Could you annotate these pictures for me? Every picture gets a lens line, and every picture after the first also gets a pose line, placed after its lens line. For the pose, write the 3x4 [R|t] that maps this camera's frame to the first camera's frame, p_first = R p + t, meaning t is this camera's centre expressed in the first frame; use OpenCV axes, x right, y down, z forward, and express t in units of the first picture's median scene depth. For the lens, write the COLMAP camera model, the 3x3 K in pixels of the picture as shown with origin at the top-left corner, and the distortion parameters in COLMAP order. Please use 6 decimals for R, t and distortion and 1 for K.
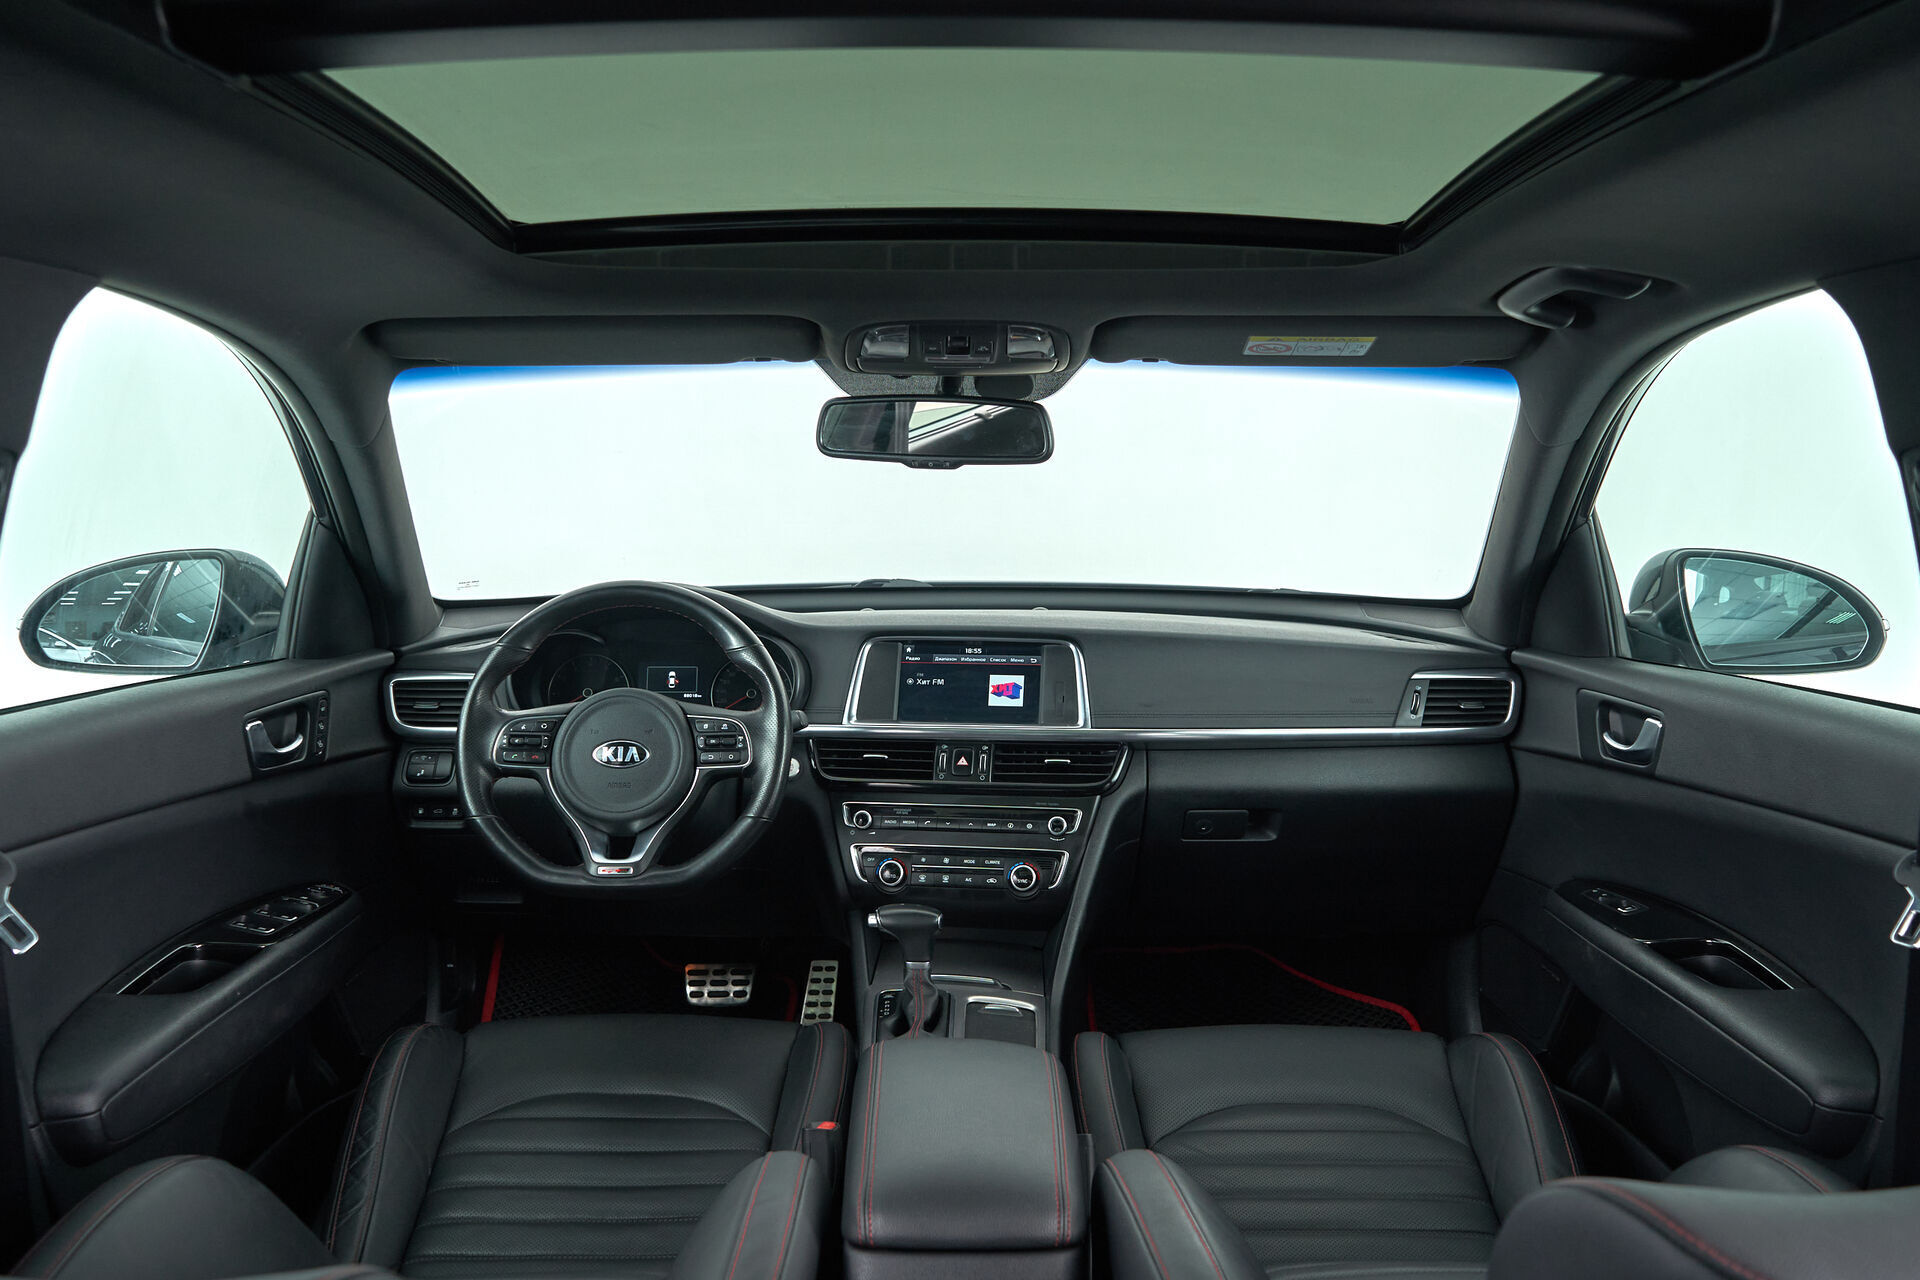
lens RADIAL K [[1575.7, 0, 960.0], [0, 1575.7, 640.0], [0, 0, 1]] dist [0.008231, 0.000280]
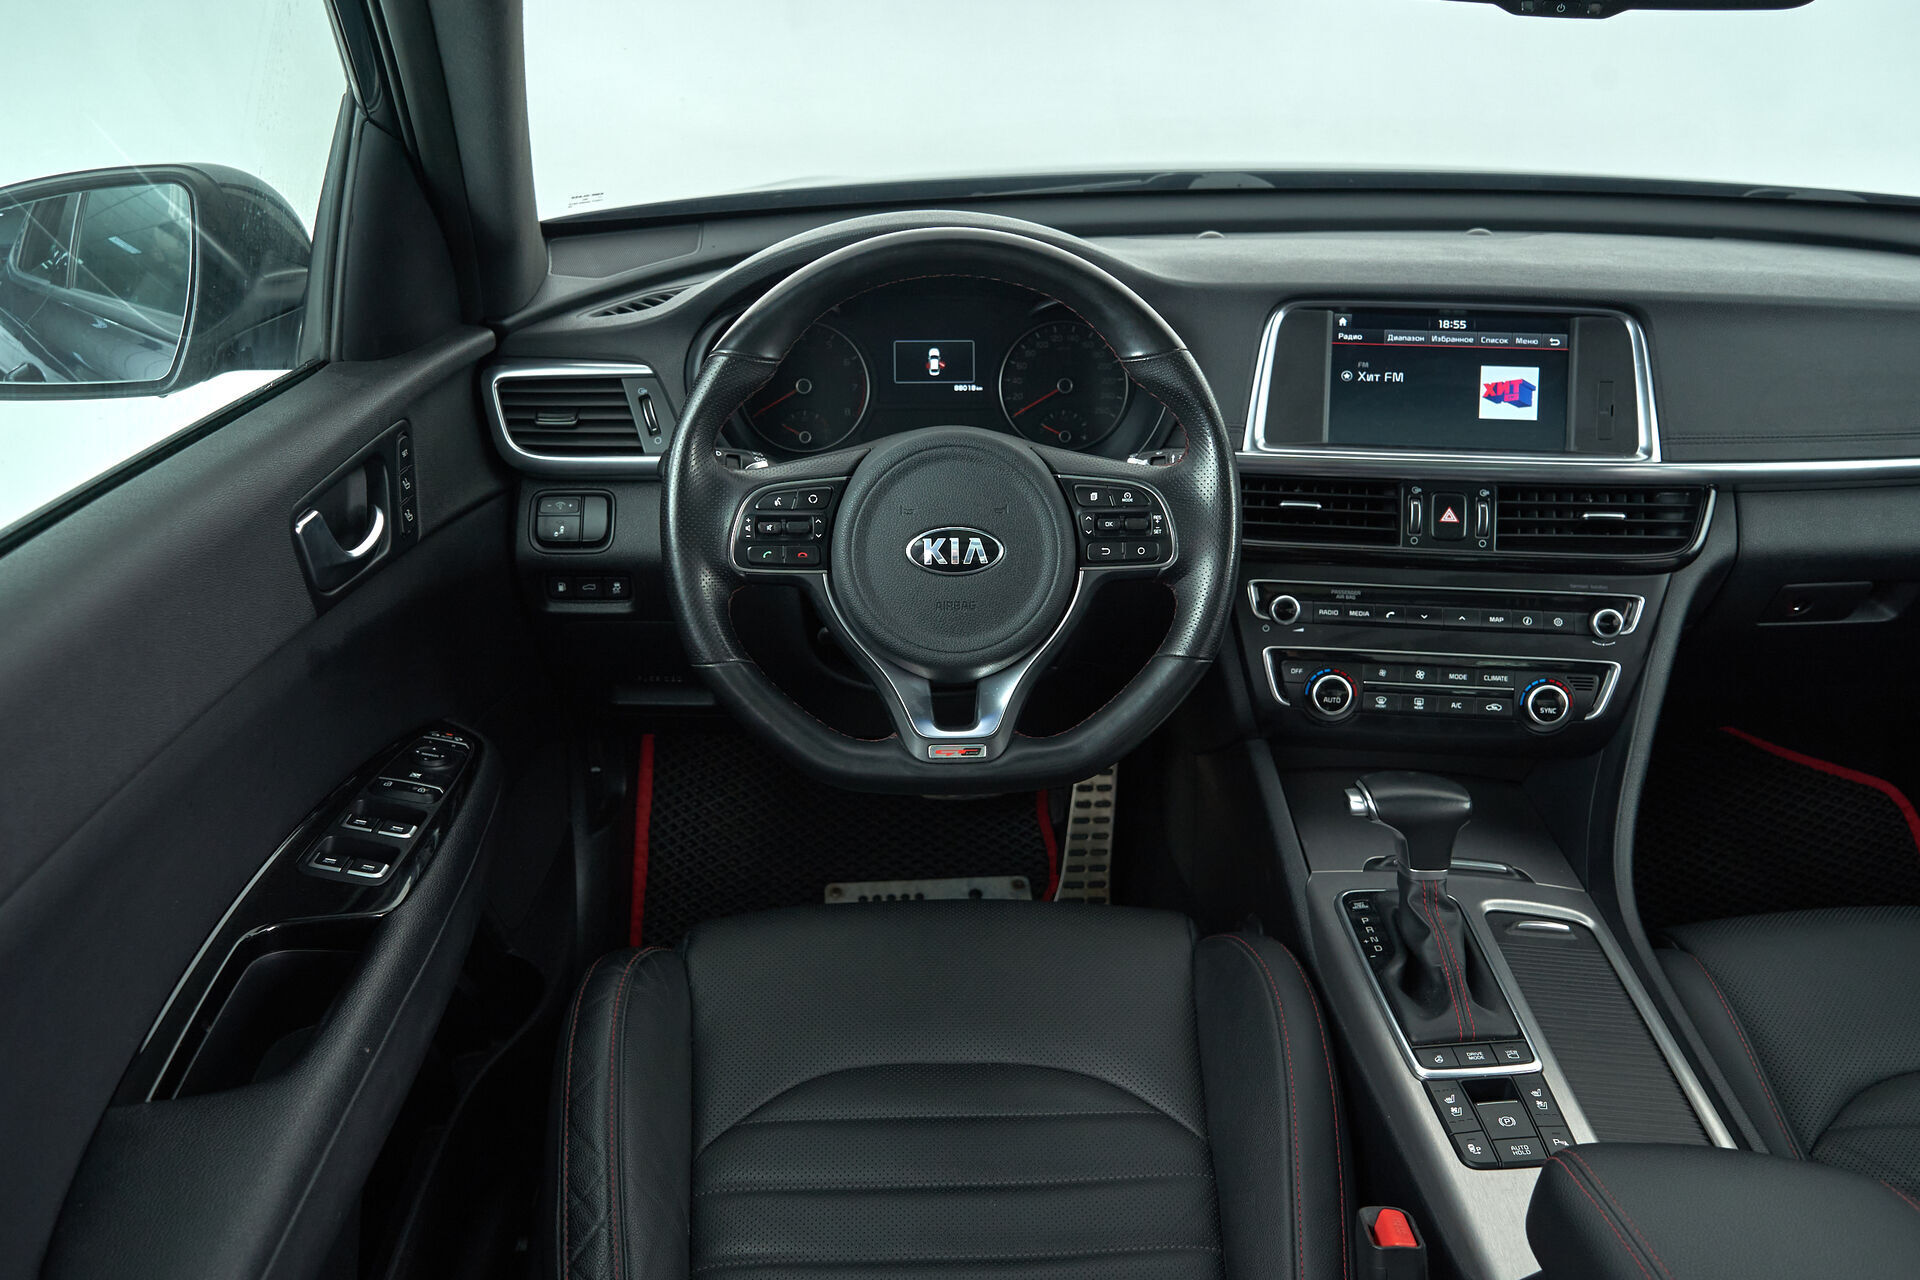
lens RADIAL K [[1575.7, 0, 960.0], [0, 1575.7, 640.0], [0, 0, 1]] dist [0.008231, 0.000280]
pose [[0.999519, -0.009426, 0.029536, -0.211486], [0.000153, 0.954154, 0.299317, -0.062430], [-0.031004, -0.299169, 0.953696, 0.407844]]
